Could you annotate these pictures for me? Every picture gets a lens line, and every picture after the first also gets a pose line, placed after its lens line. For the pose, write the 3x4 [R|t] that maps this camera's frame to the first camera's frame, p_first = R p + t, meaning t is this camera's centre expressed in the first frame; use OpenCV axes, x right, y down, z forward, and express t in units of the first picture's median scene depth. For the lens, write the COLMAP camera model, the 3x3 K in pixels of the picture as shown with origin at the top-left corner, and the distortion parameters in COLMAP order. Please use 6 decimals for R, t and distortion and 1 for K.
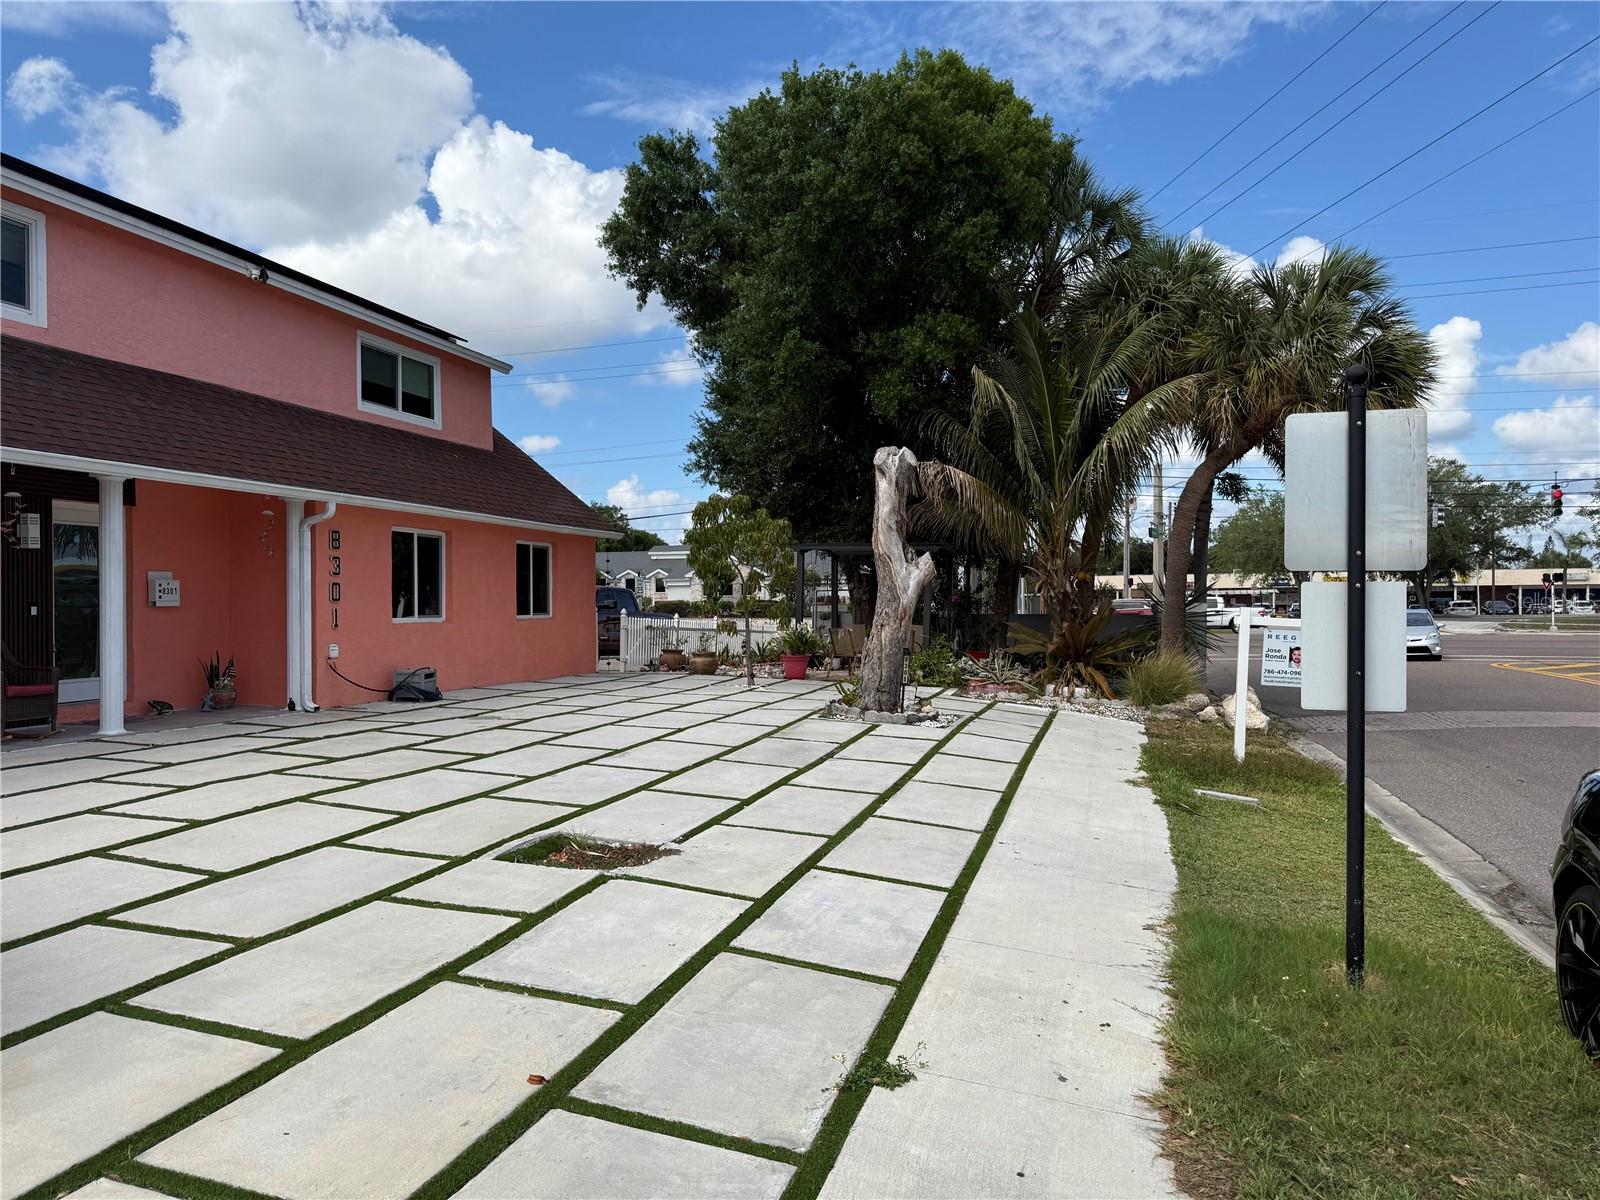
lens RADIAL K [[1128.0, 0, 811.1], [0, 1128.0, 602.6], [0, 0, 1]] dist [0.050605, -0.065293]
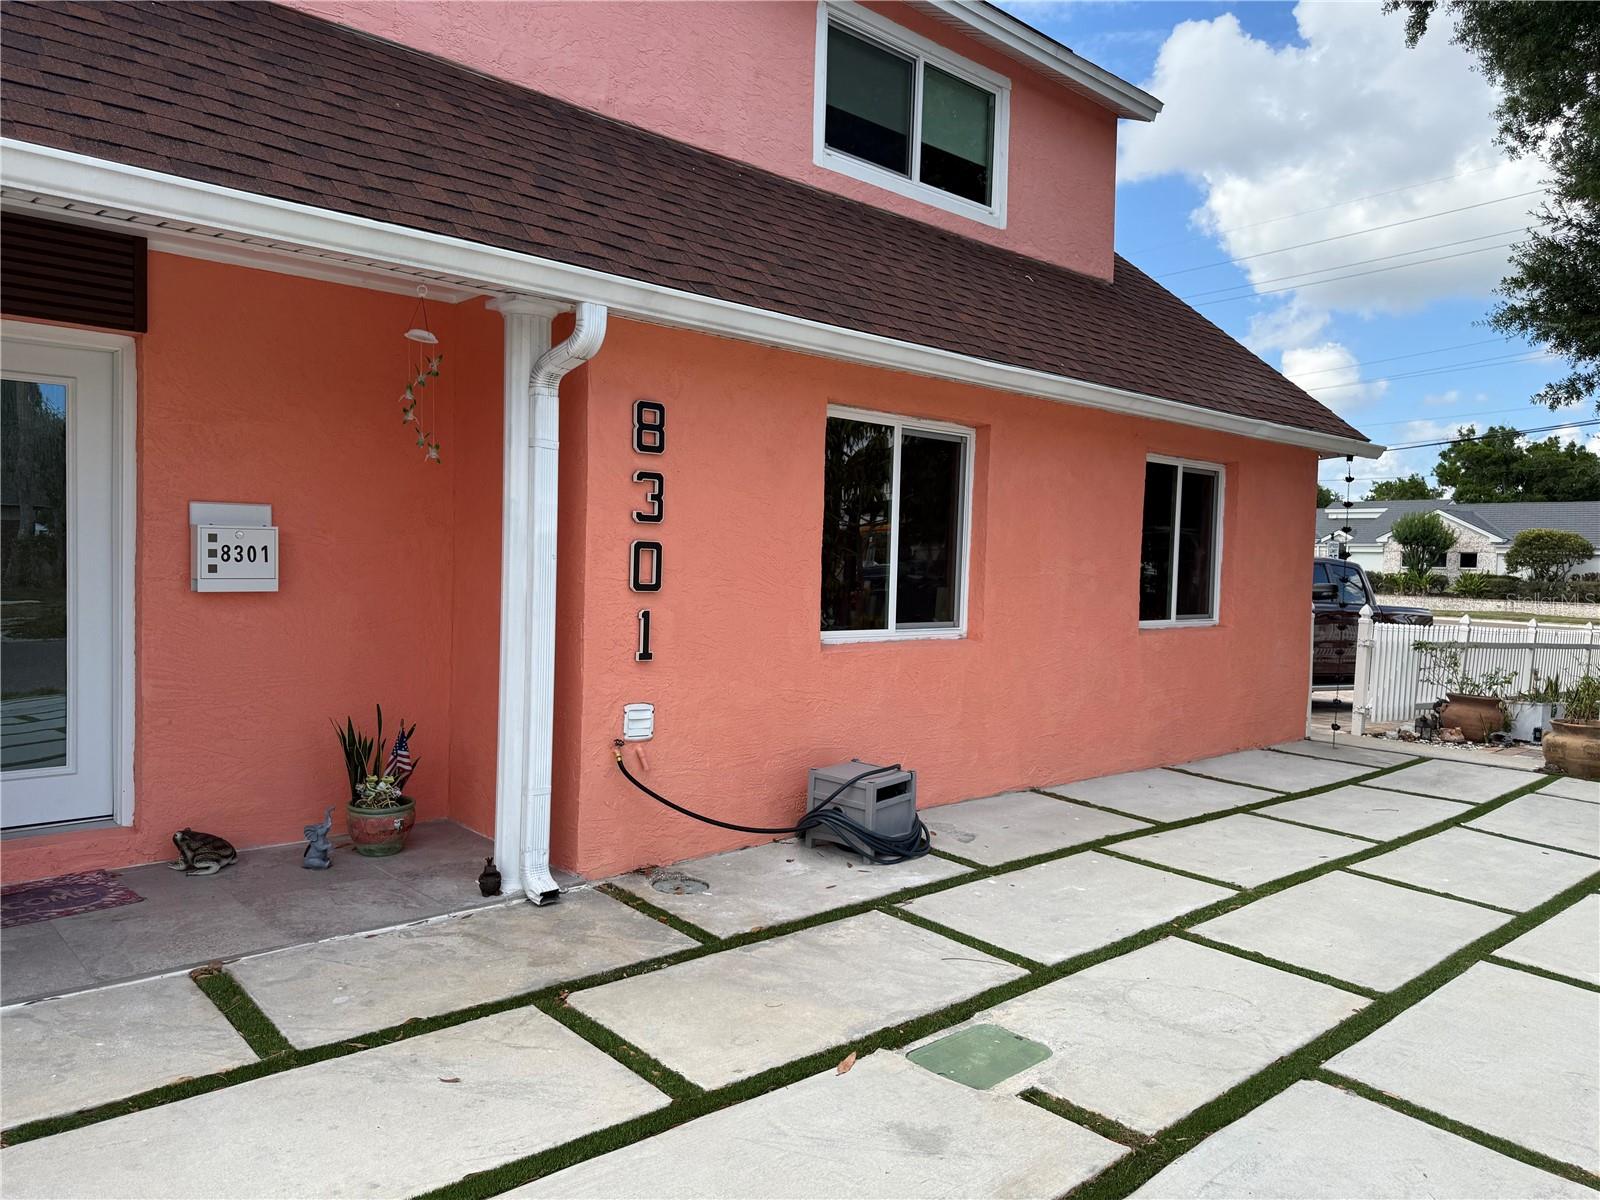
lens RADIAL K [[1128.0, 0, 801.5], [0, 1128.0, 603.3], [0, 0, 1]] dist [0.050605, -0.065293]
pose [[0.848907, 0.049757, -0.526195, -0.178825], [-0.030815, 0.998525, 0.044705, -0.015530], [0.527643, -0.021736, 0.849188, 0.710668]]
